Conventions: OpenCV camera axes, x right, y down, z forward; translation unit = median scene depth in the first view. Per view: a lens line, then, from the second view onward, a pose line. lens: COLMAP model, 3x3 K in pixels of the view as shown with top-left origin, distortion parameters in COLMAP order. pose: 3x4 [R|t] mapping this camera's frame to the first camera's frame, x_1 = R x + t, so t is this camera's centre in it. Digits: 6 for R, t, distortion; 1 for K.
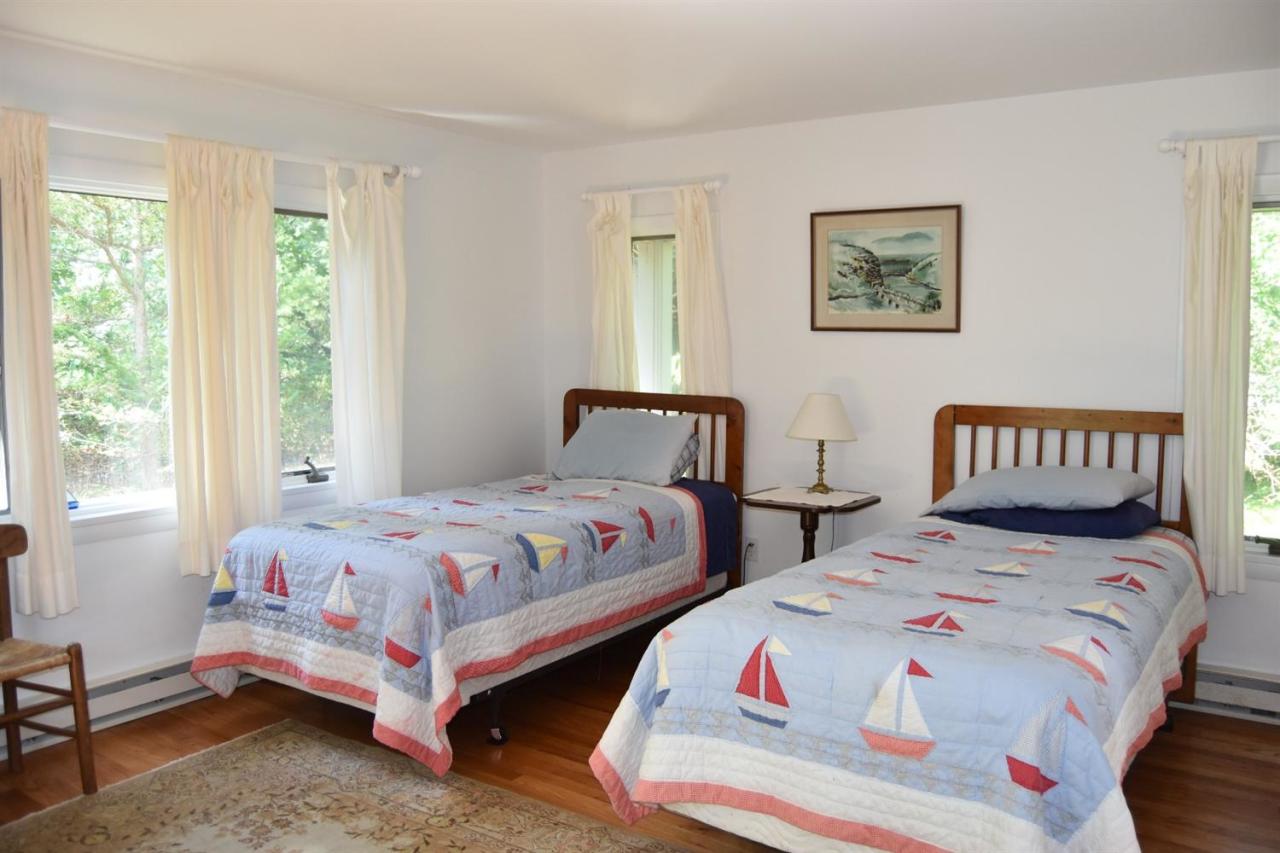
lens RADIAL K [[1017.6, 0, 640.0], [0, 1017.6, 426.5], [0, 0, 1]] dist [-0.085756, 0.040115]
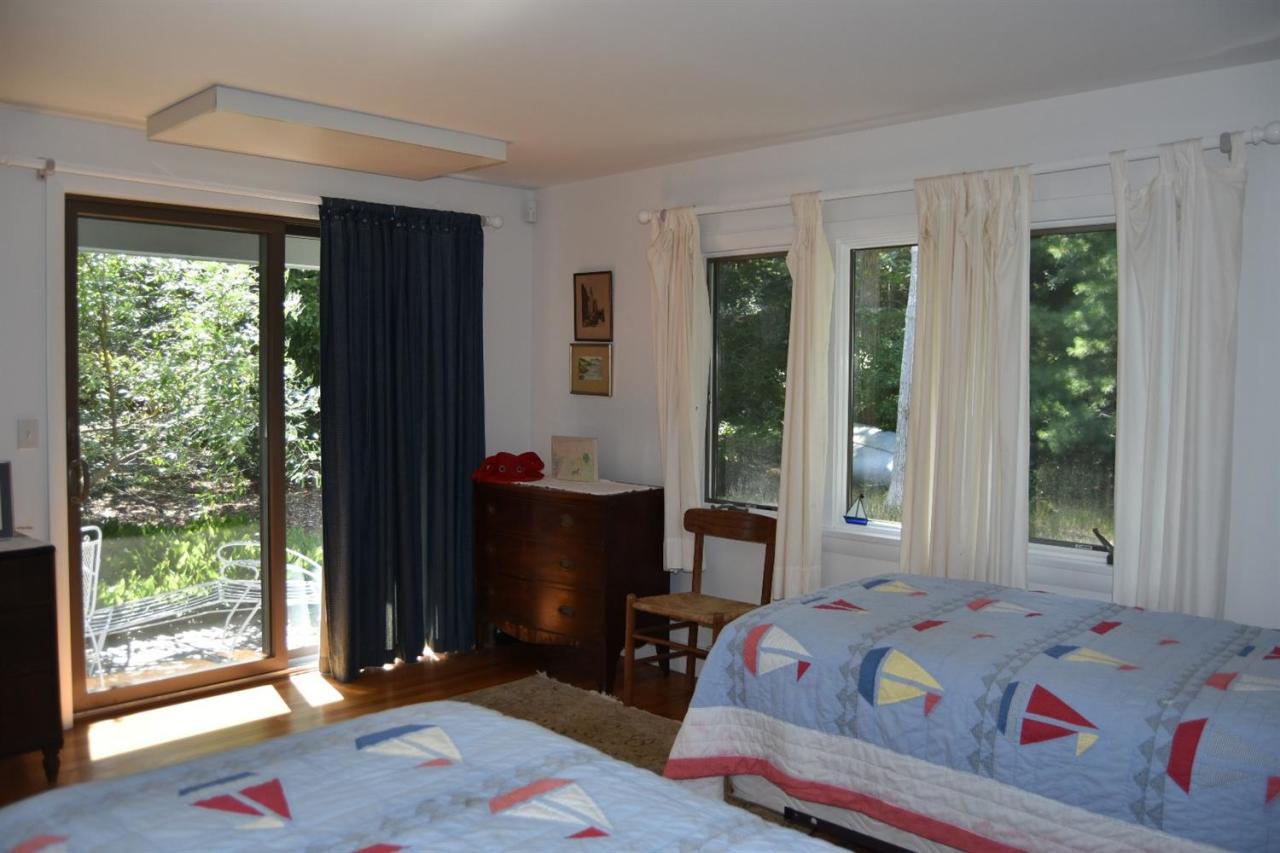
lens RADIAL K [[1017.6, 0, 640.0], [0, 1017.6, 426.5], [0, 0, 1]] dist [-0.085756, 0.040115]
pose [[-0.163233, 0.050903, -0.985273, 0.649604], [-0.098595, 0.992827, 0.067628, -0.087826], [0.981649, 0.108182, -0.157044, 0.976233]]
